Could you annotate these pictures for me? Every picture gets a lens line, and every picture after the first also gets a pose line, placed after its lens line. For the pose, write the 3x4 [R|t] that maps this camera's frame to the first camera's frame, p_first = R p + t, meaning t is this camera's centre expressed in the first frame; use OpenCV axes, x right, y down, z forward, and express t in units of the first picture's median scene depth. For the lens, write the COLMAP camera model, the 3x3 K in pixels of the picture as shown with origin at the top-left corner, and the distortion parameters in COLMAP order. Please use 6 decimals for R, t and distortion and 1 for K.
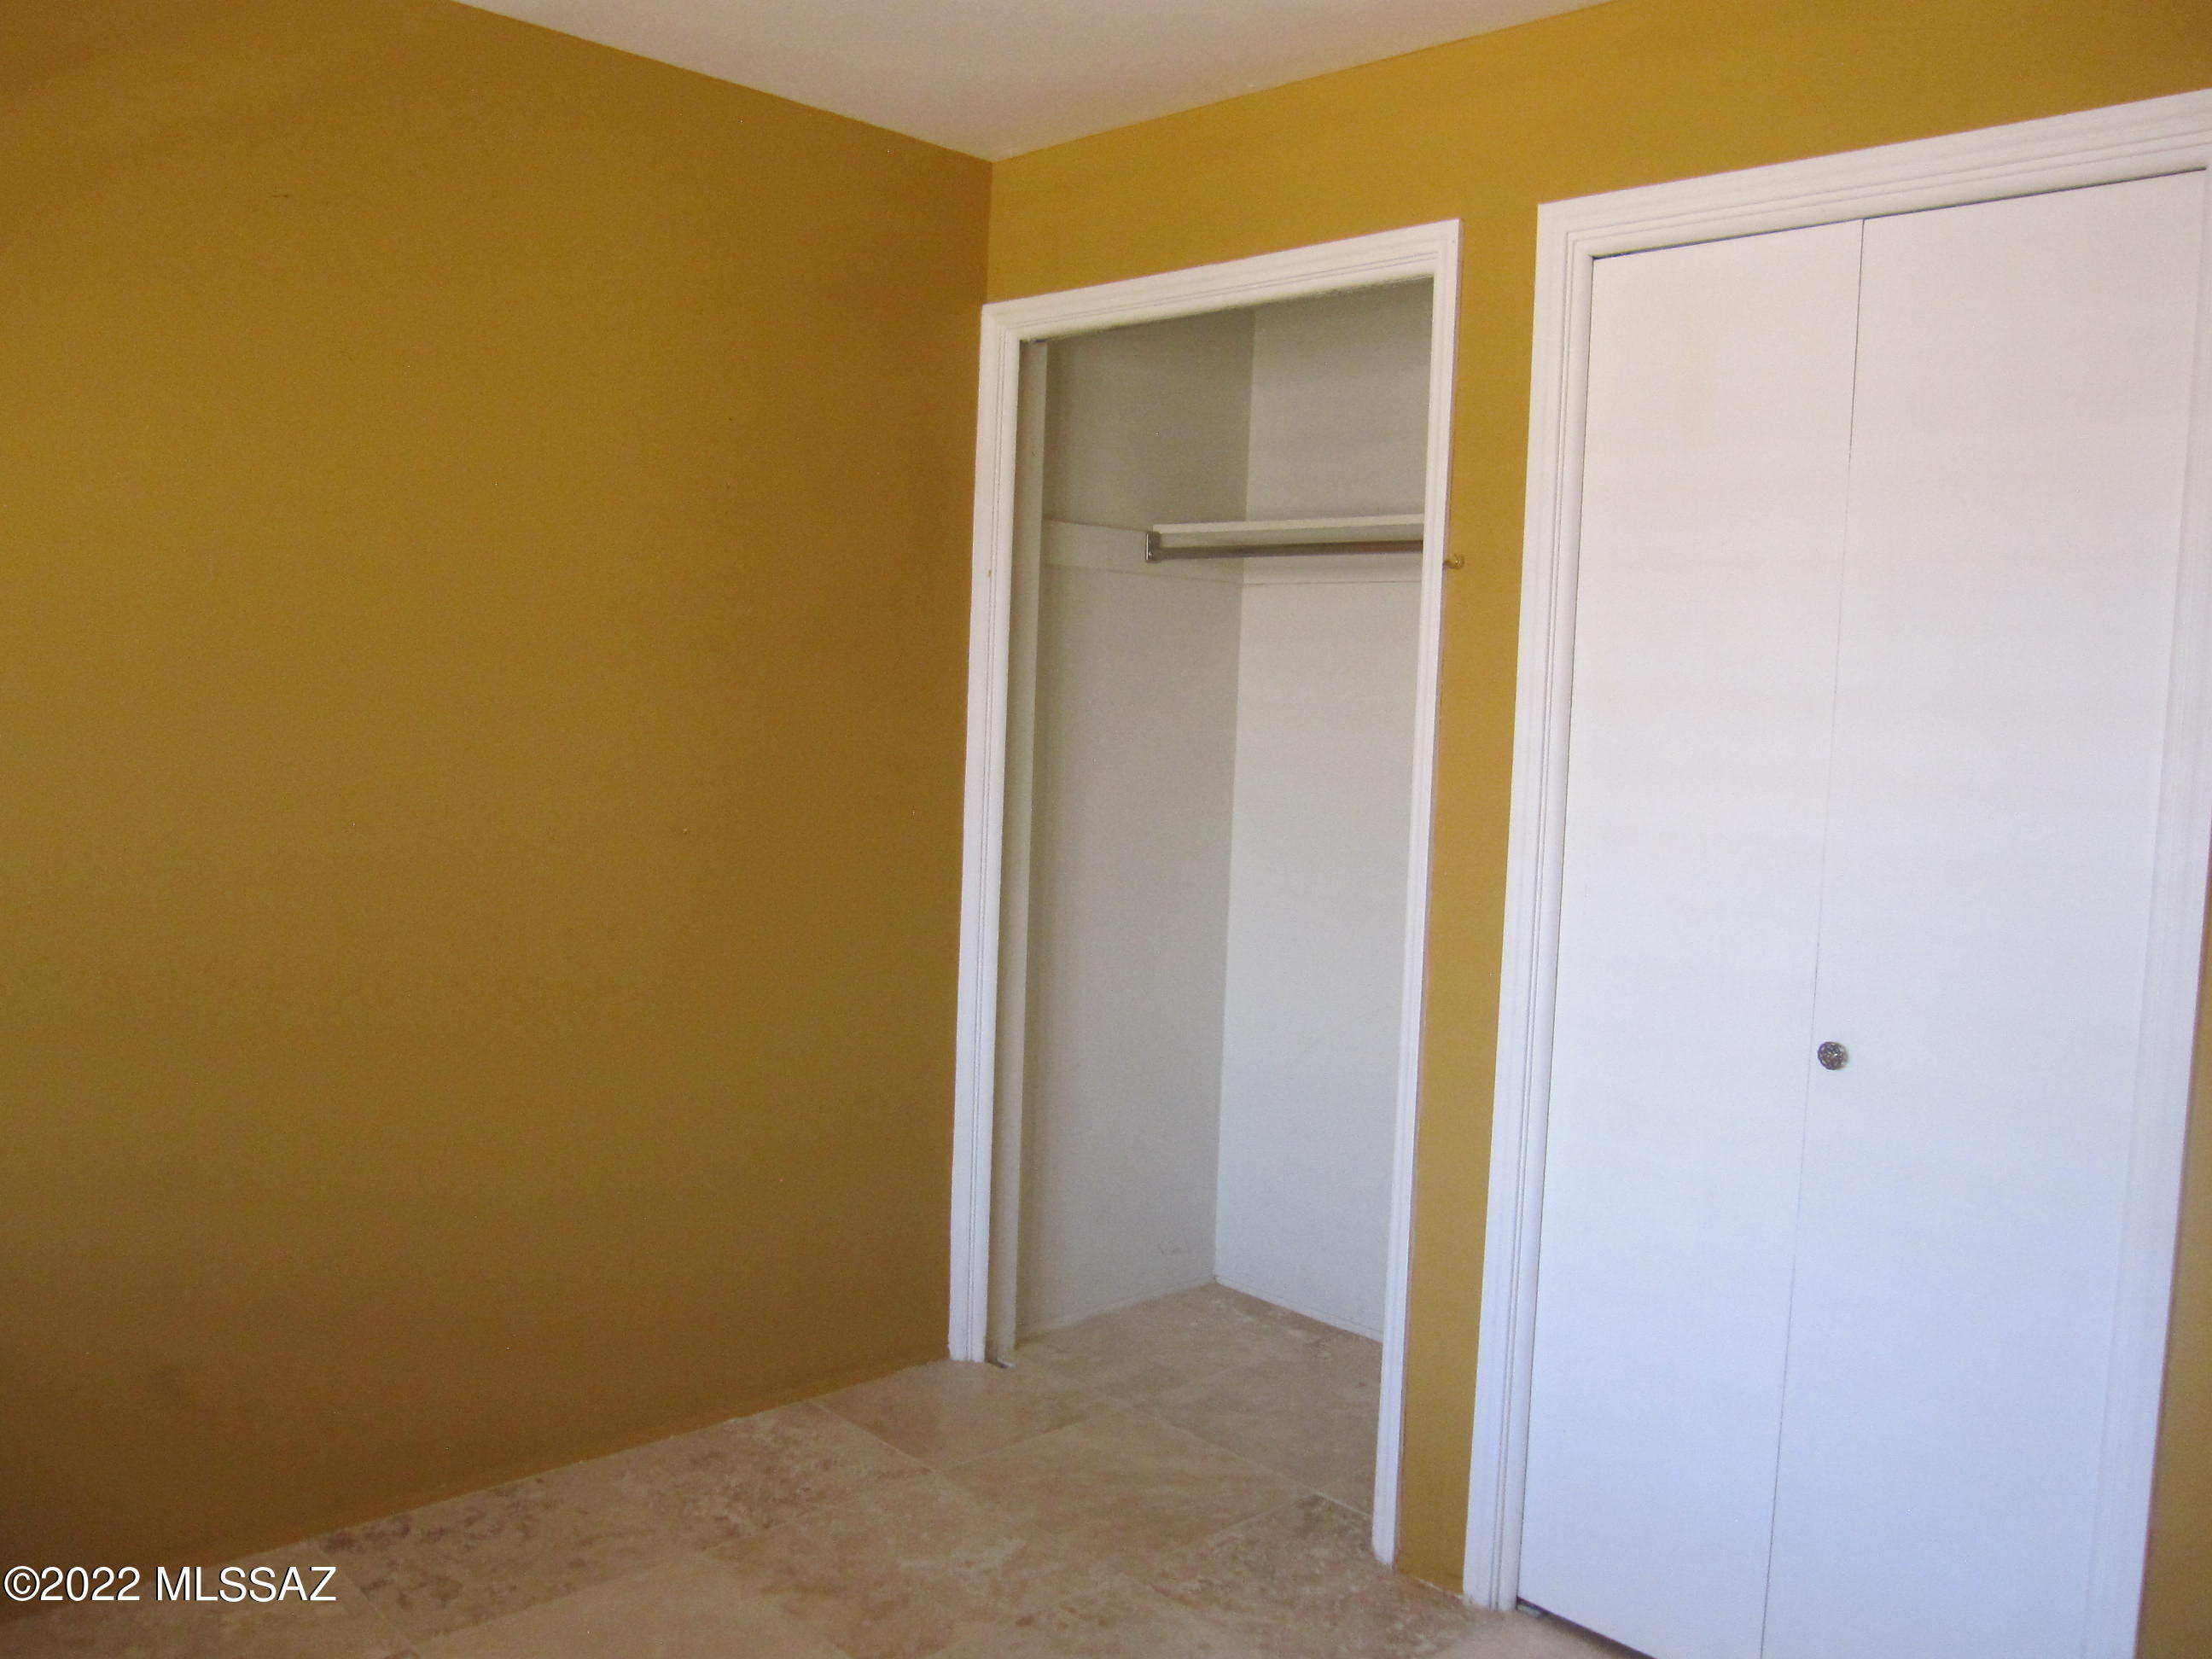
lens RADIAL K [[1812.4, 0, 1109.5], [0, 1812.4, 838.5], [0, 0, 1]] dist [-0.081062, 0.047944]
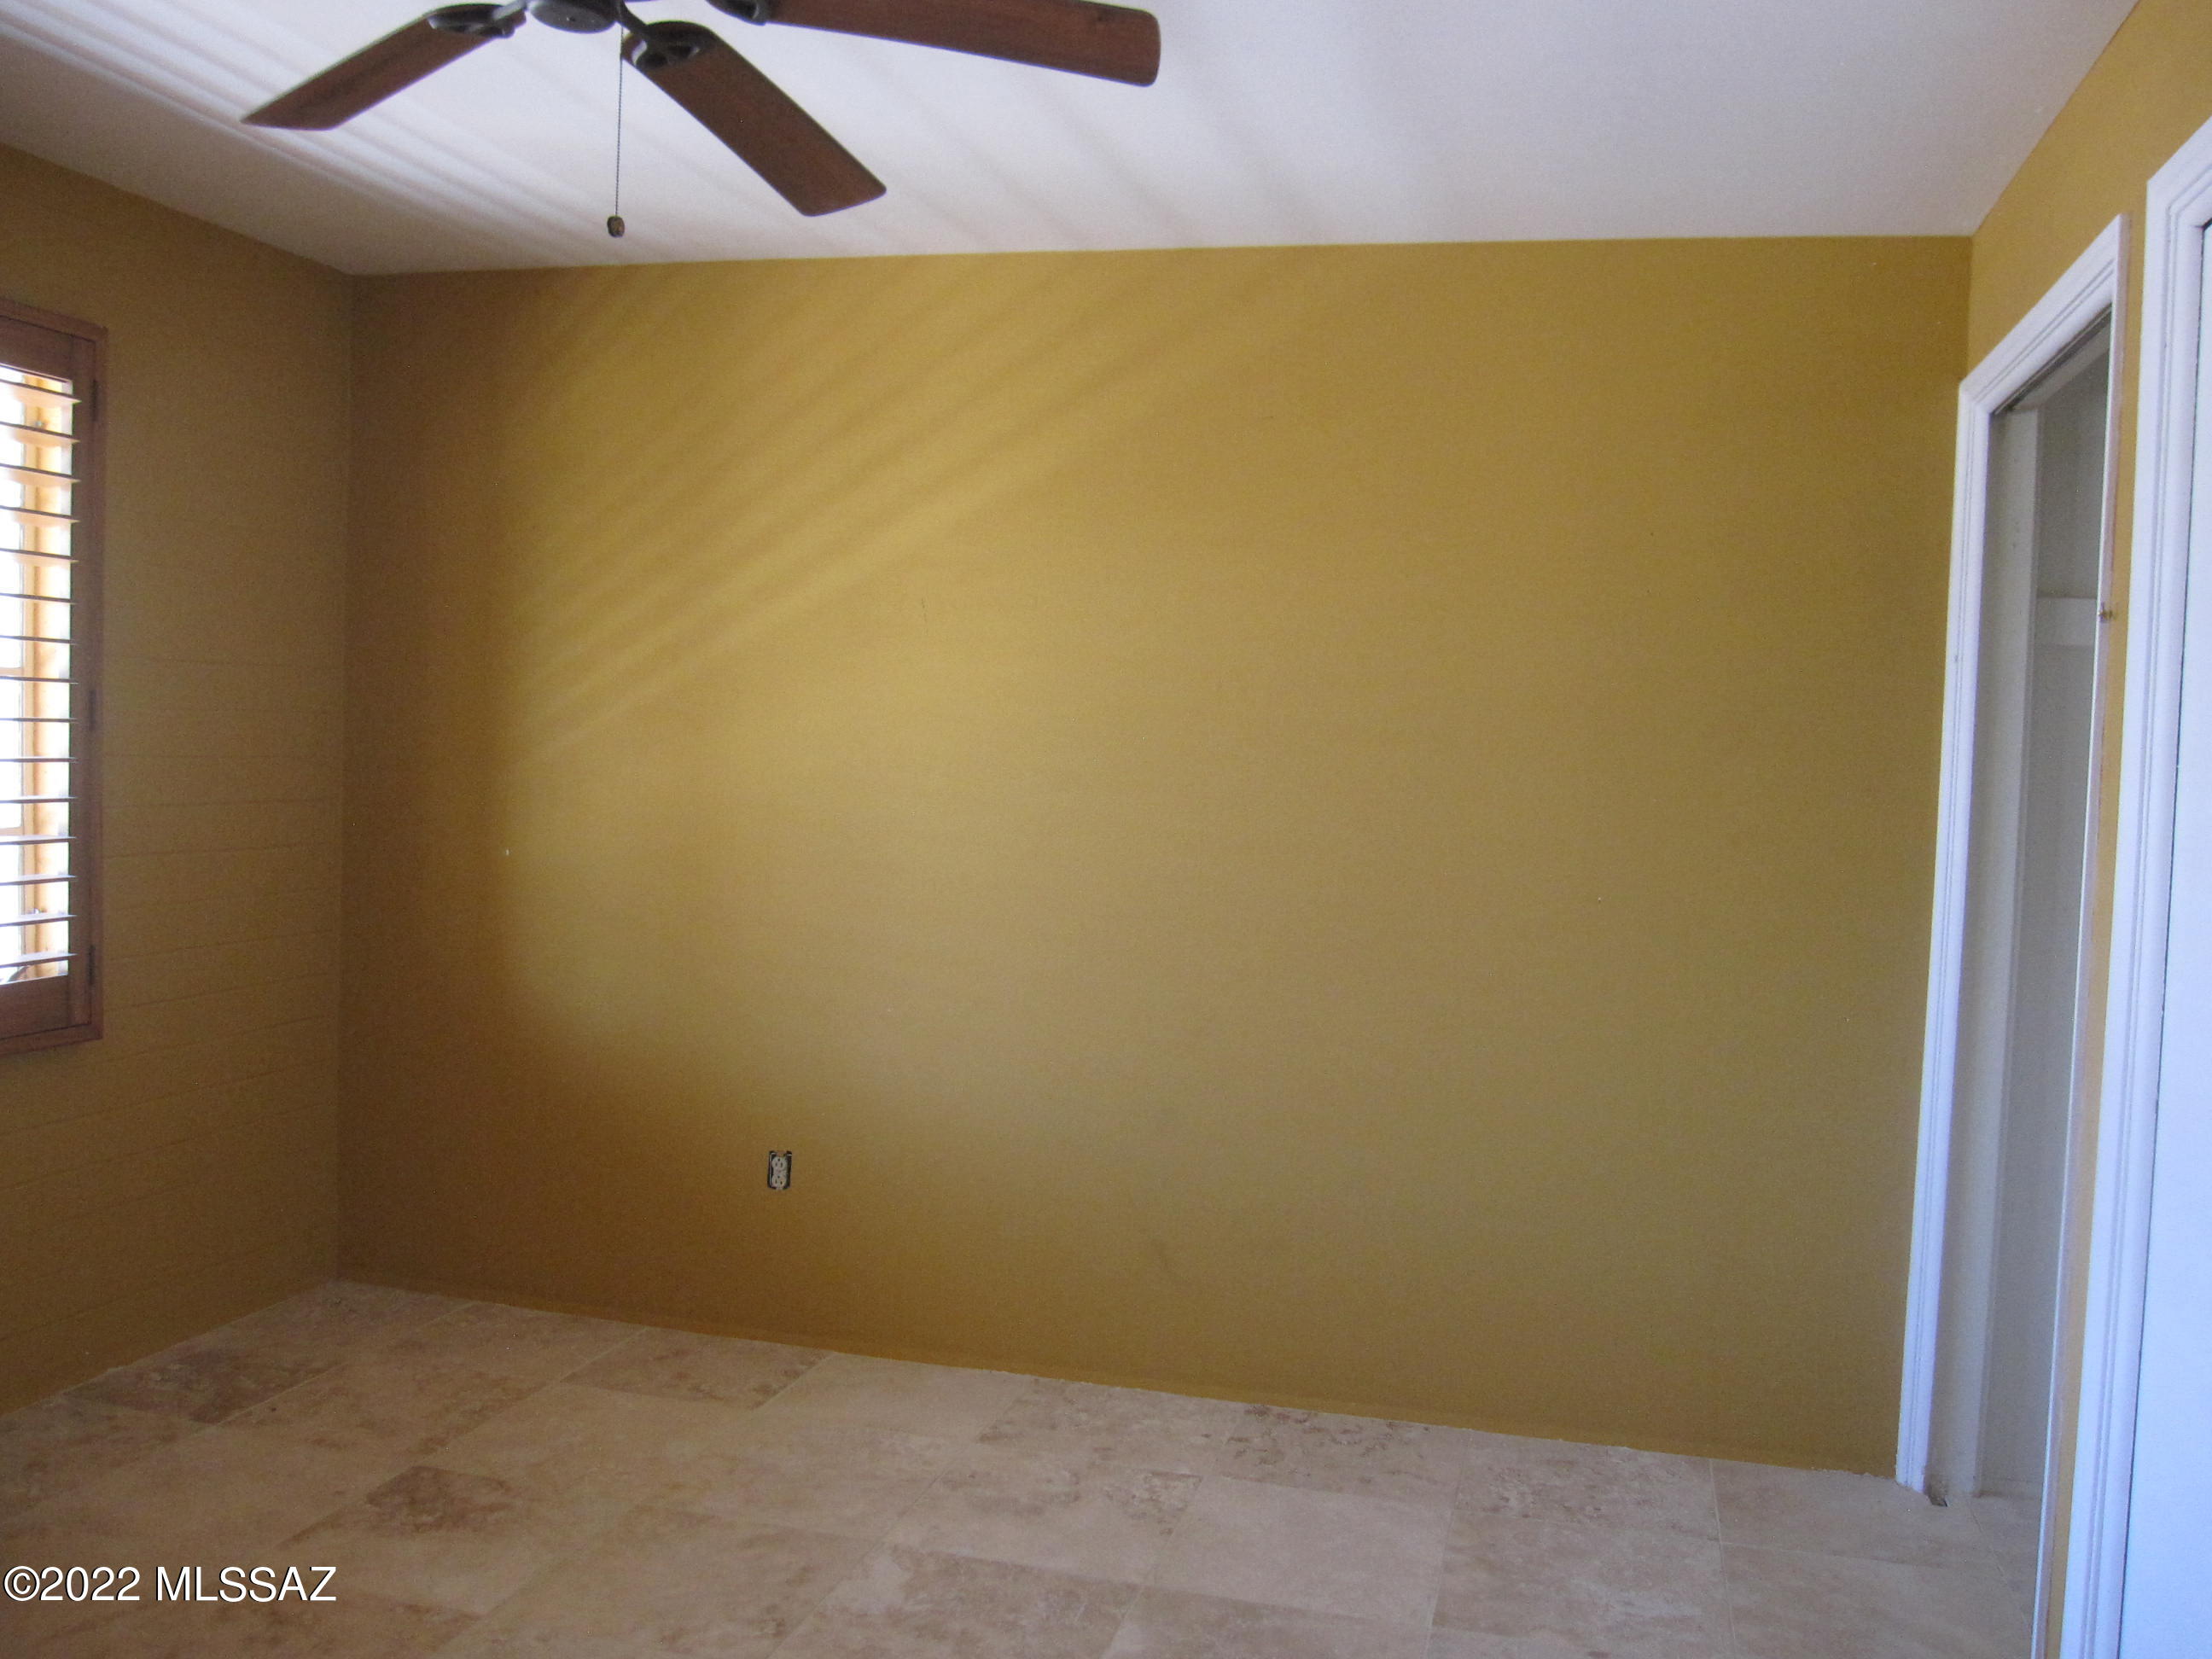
lens RADIAL K [[1812.4, 0, 1109.5], [0, 1812.4, 838.5], [0, 0, 1]] dist [-0.081062, 0.047944]
pose [[0.515486, 0.021856, -0.856619, 0.624281], [-0.087244, 0.995819, -0.027092, 0.015712], [0.852445, 0.088700, 0.515237, 0.166099]]
